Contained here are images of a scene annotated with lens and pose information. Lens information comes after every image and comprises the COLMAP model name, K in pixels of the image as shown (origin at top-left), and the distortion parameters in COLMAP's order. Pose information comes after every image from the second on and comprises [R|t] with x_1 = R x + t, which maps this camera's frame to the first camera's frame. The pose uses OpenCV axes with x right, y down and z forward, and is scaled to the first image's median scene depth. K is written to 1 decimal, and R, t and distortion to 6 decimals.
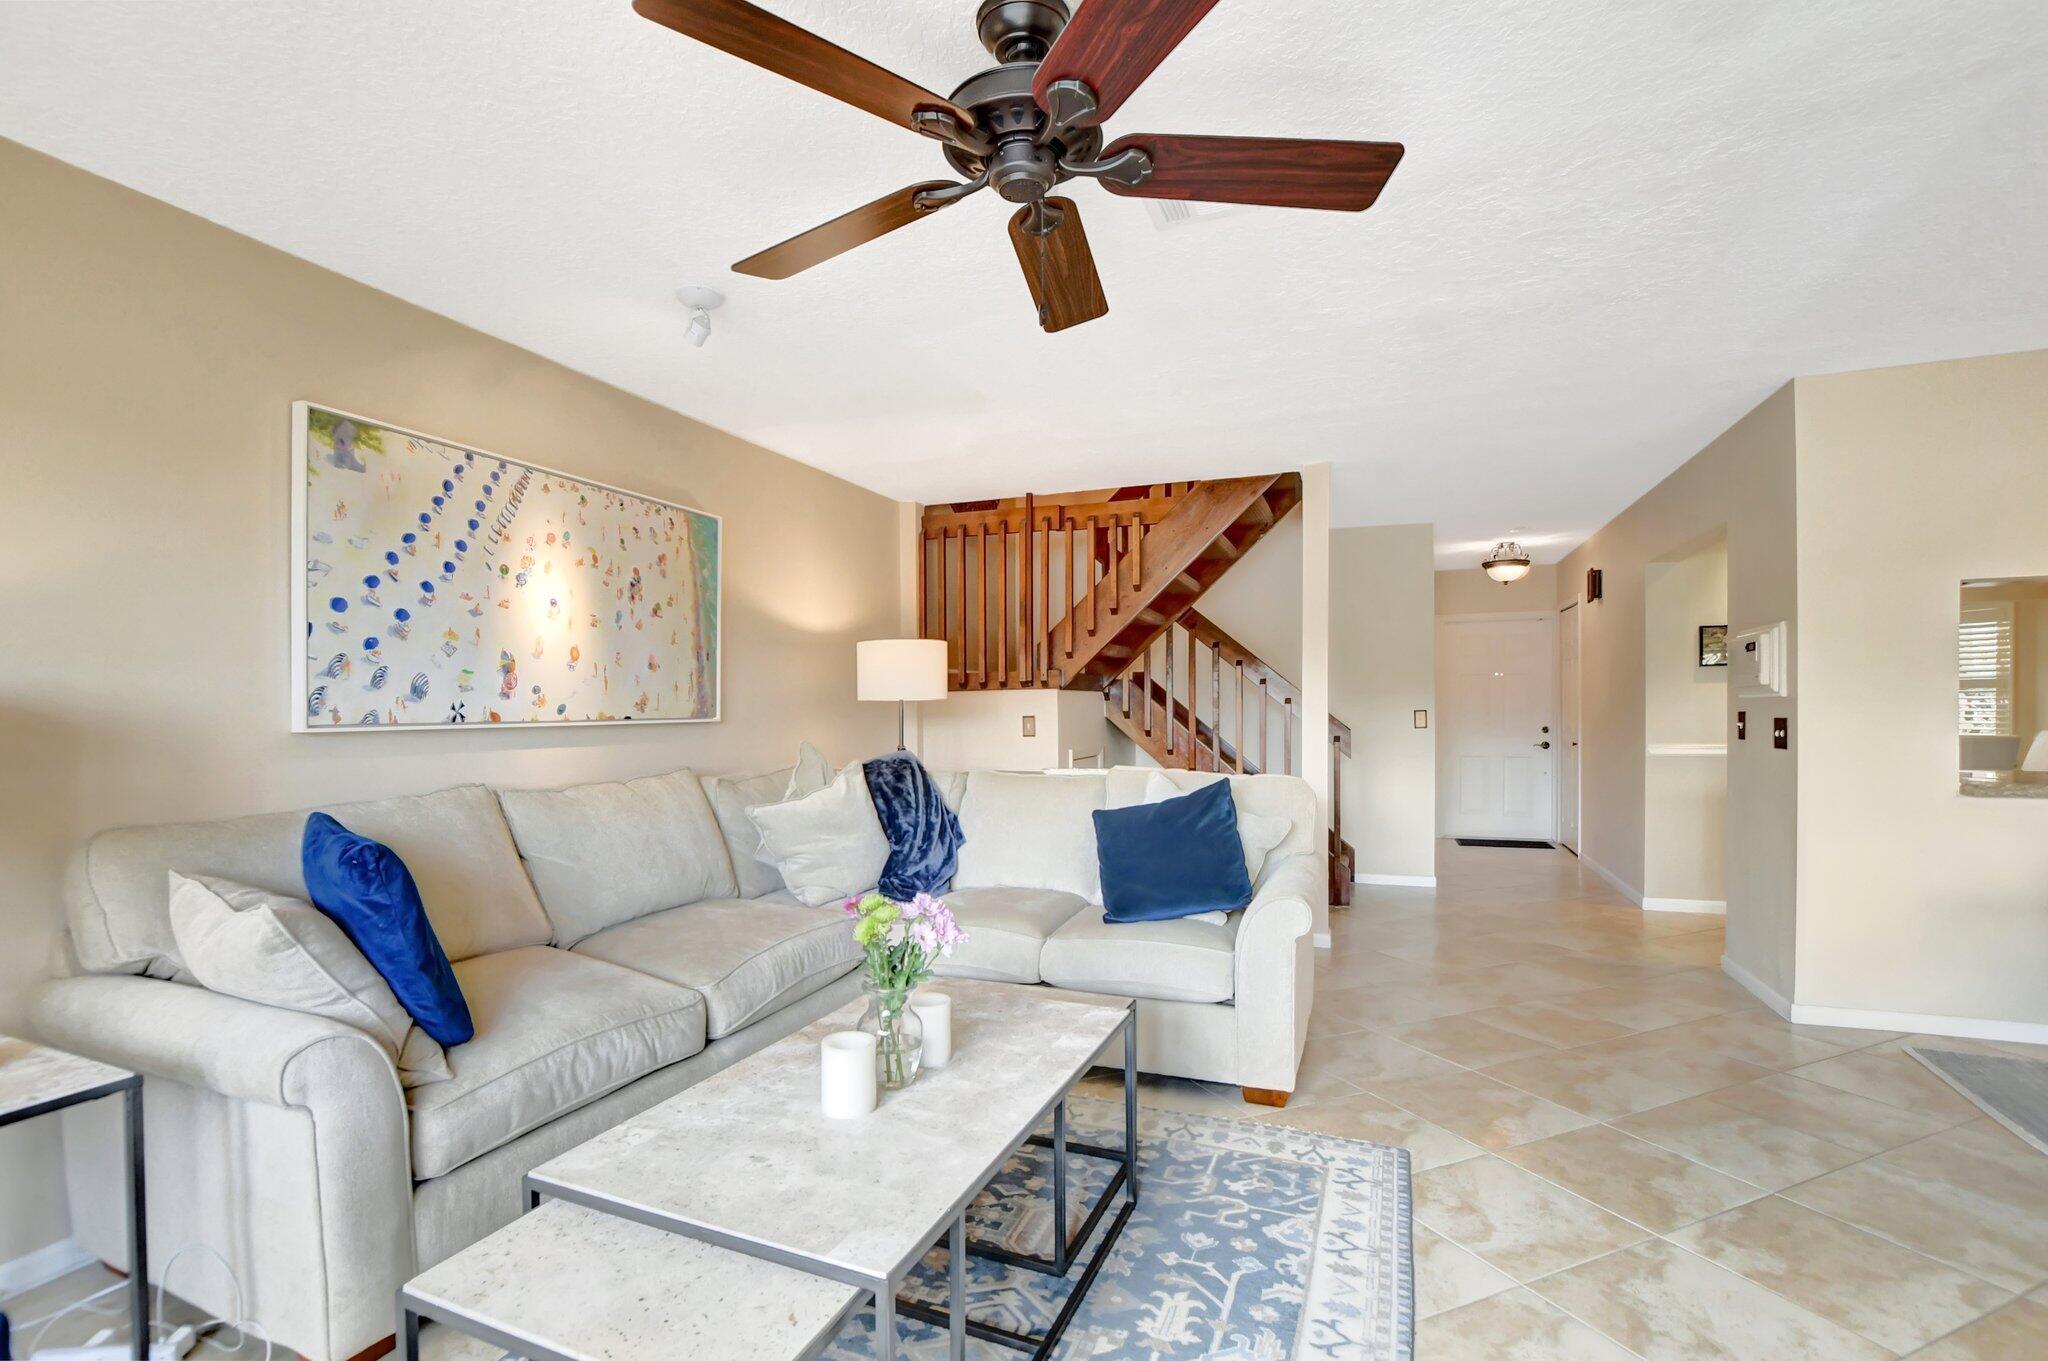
lens RADIAL K [[938.8, 0, 977.0], [0, 938.8, 706.5], [0, 0, 1]] dist [-0.017298, 0.000482]
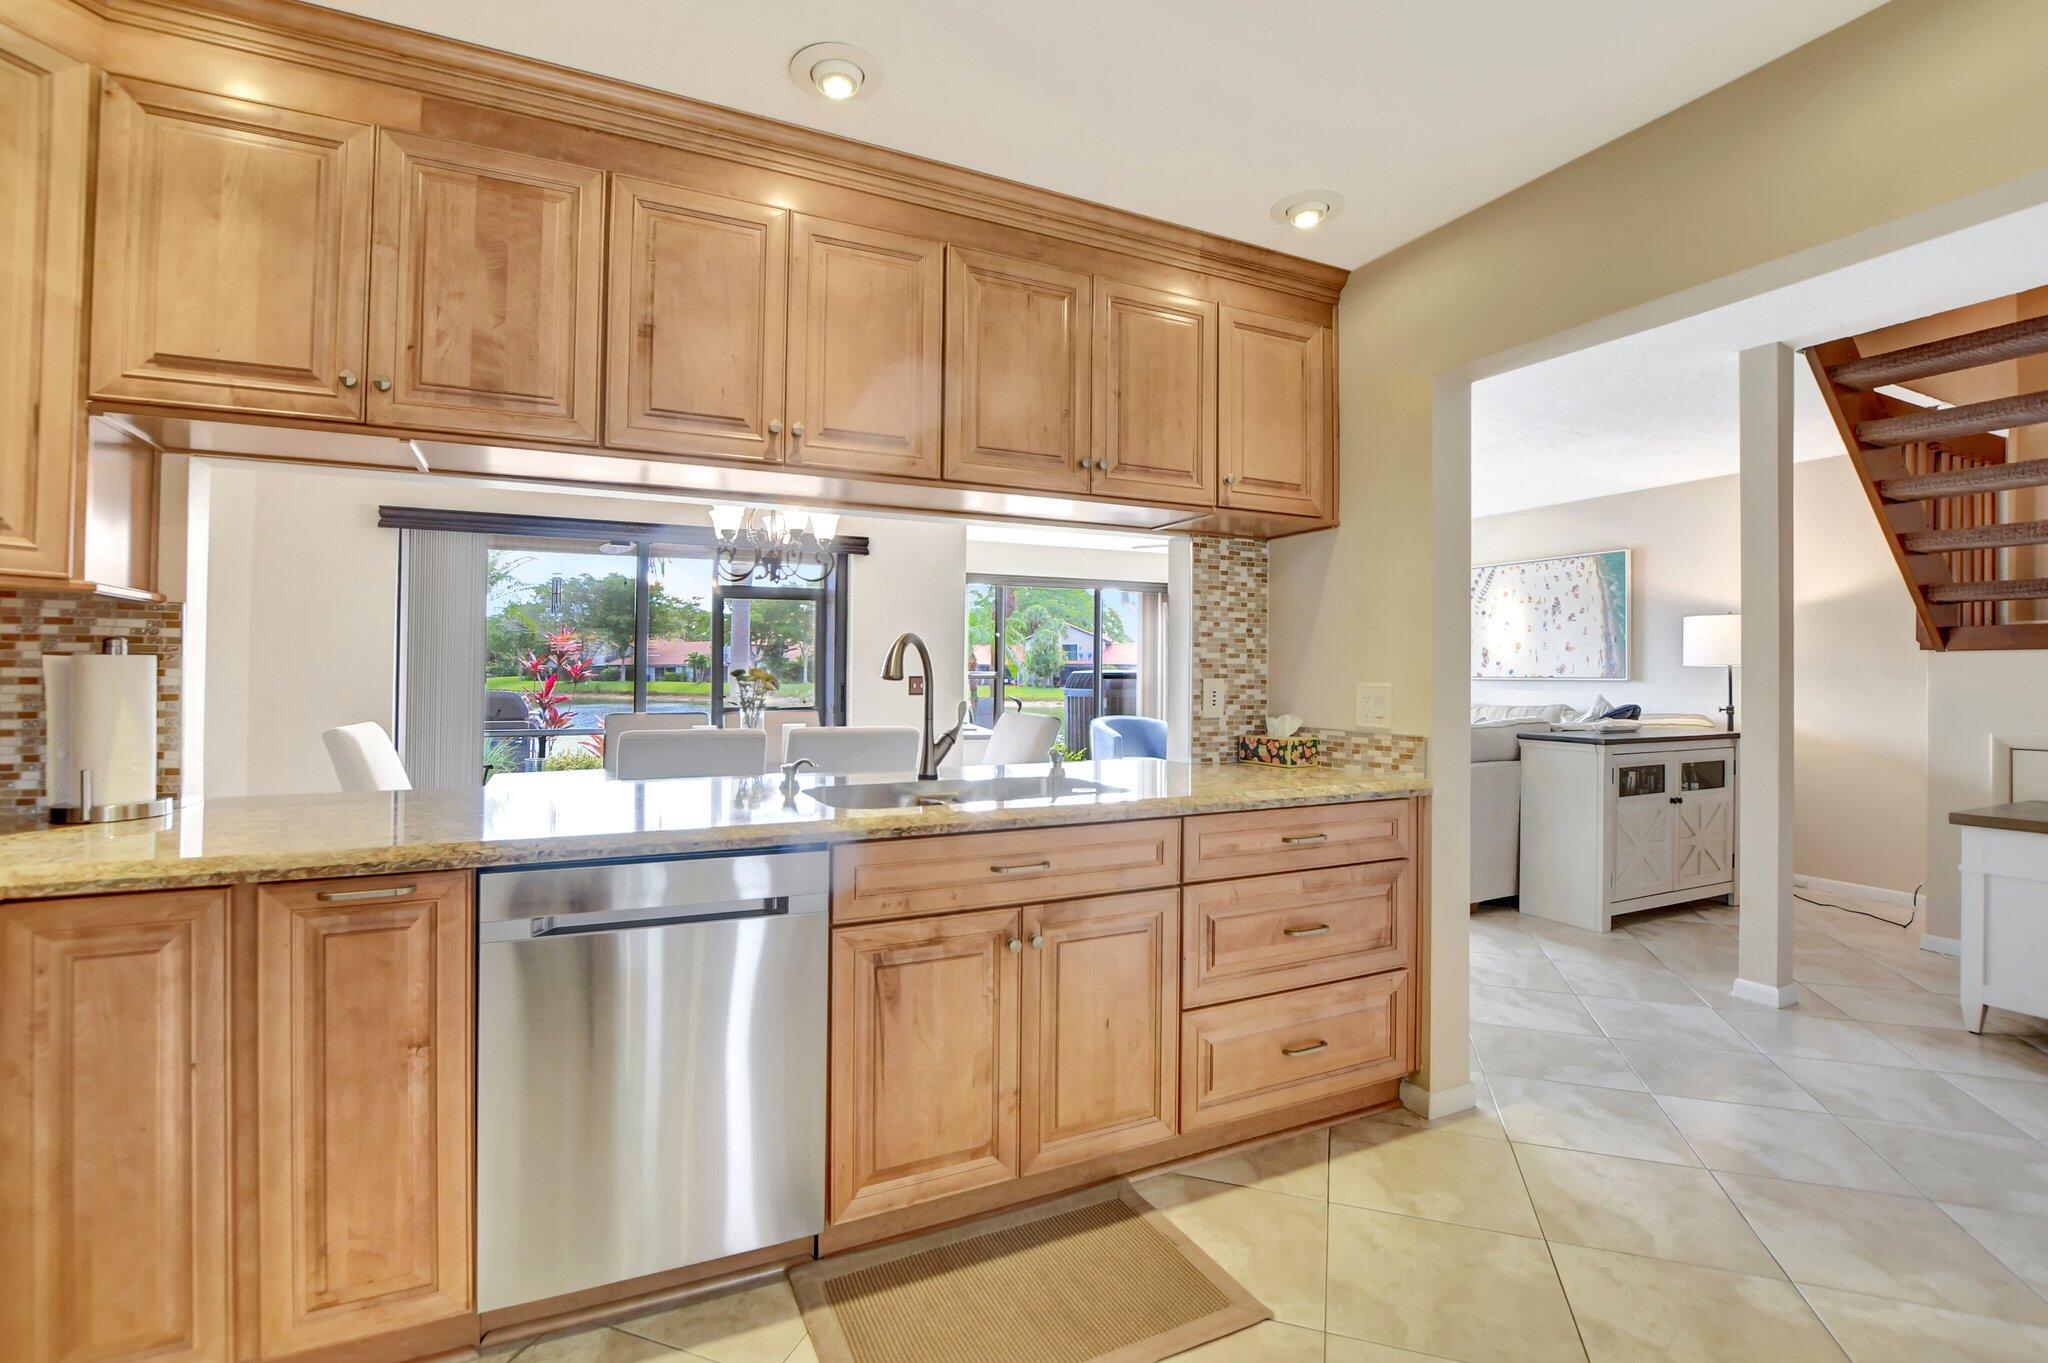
lens RADIAL K [[940.1, 0, 1016.9], [0, 940.1, 661.7], [0, 0, 1]] dist [-0.015240, 0.000046]
pose [[-0.645274, -0.002165, -0.763948, 2.101091], [0.000769, 0.999994, -0.003483, -0.014976], [0.763951, -0.002835, -0.645268, 1.649762]]
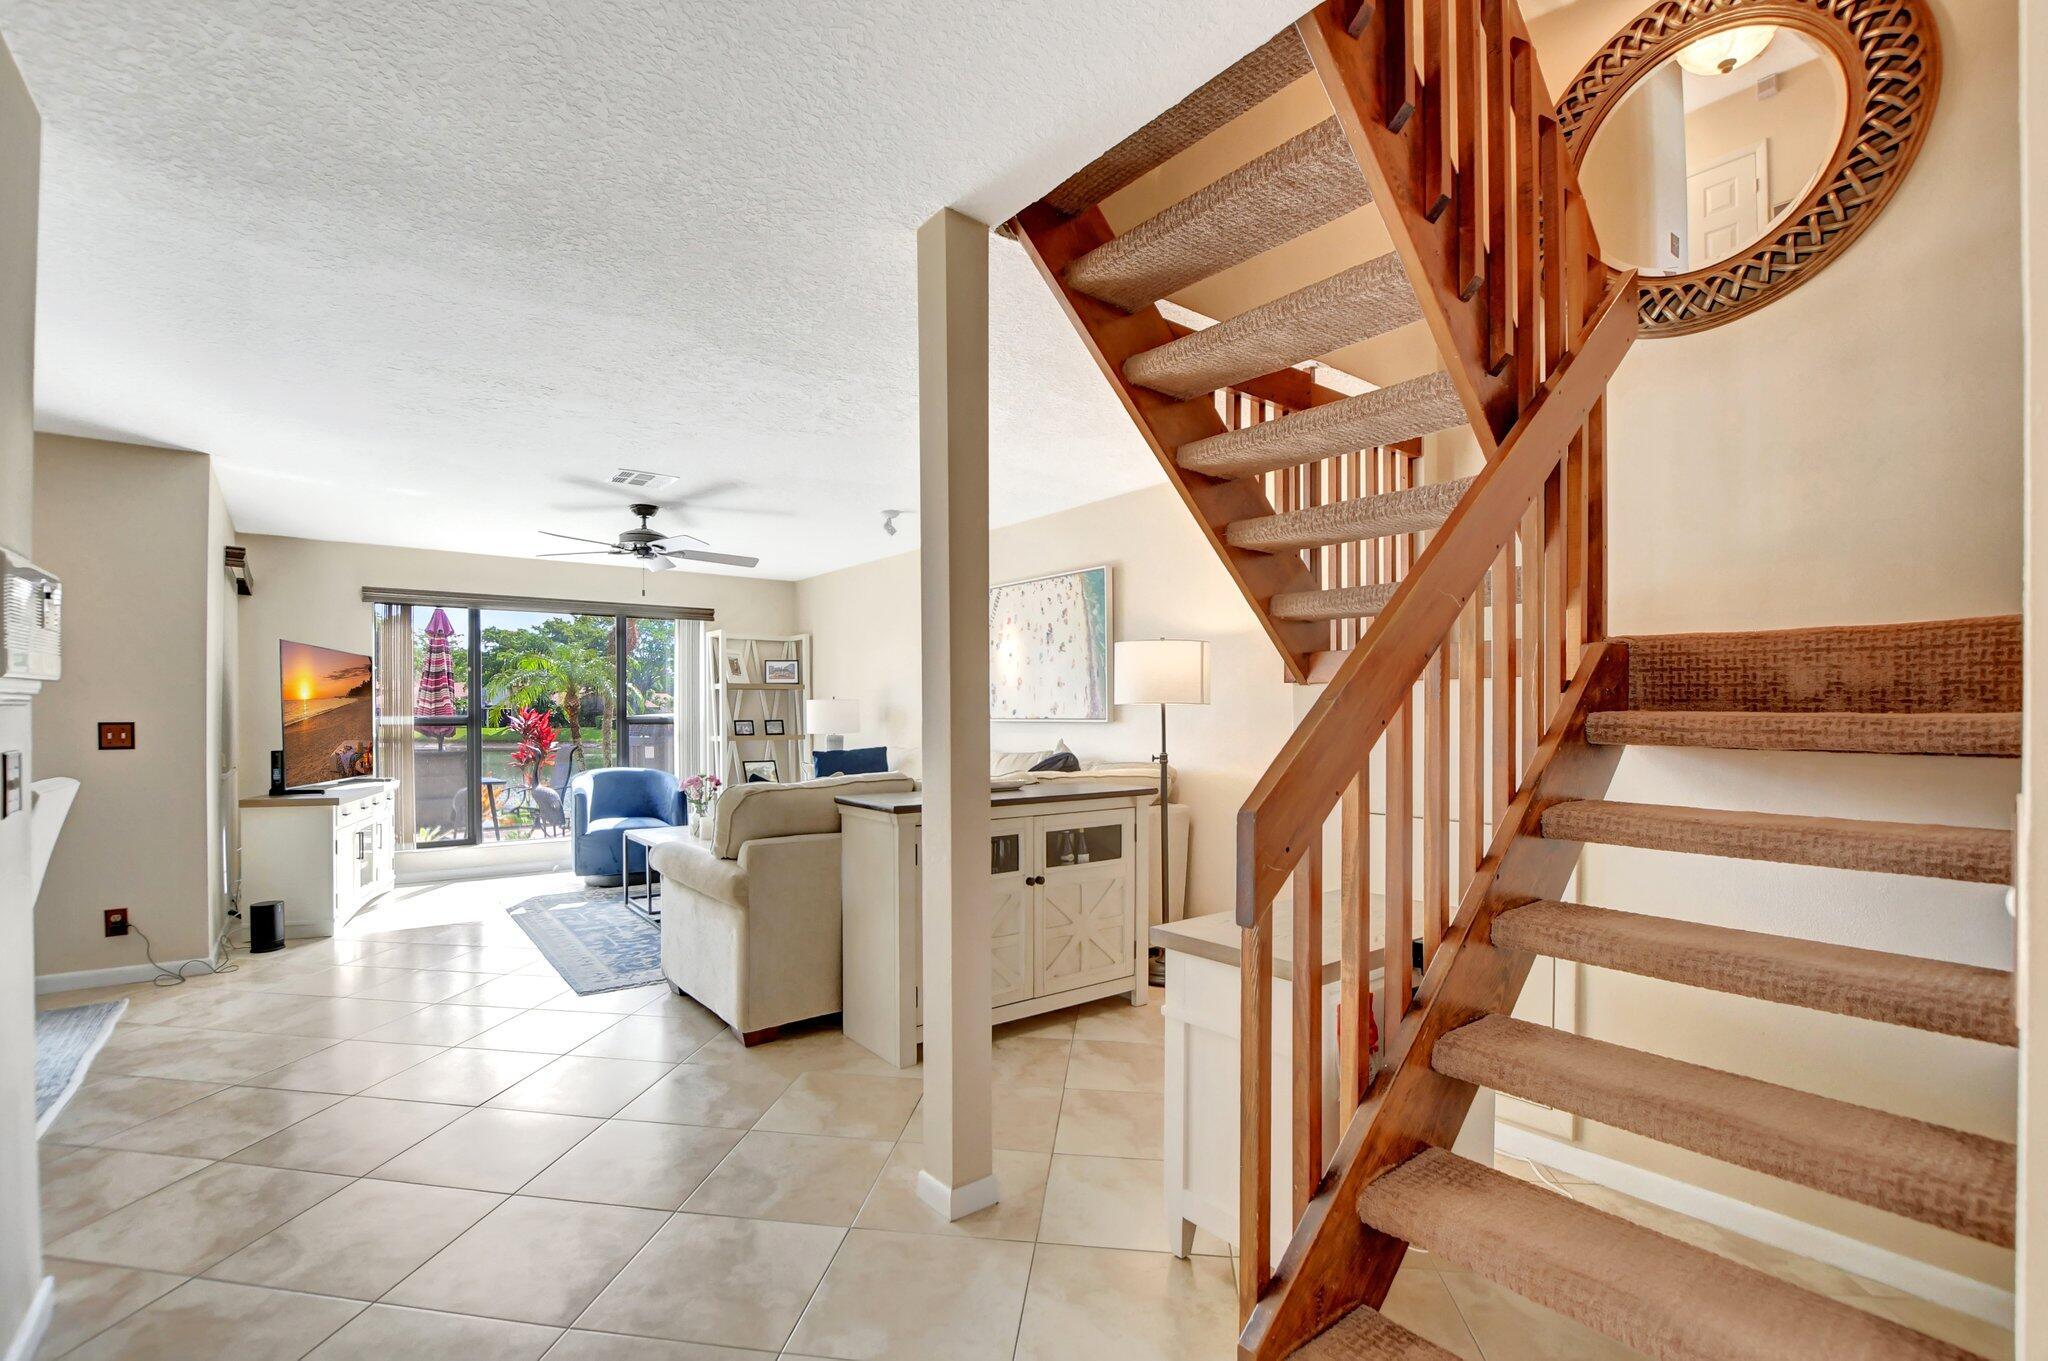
lens RADIAL K [[937.0, 0, 989.2], [0, 937.0, 713.7], [0, 0, 1]] dist [-0.000406, -0.000259]
pose [[-0.508512, 0.011934, -0.860972, 1.254302], [0.007088, 0.999928, 0.009674, -0.013291], [0.861026, -0.001183, -0.508560, 2.047763]]
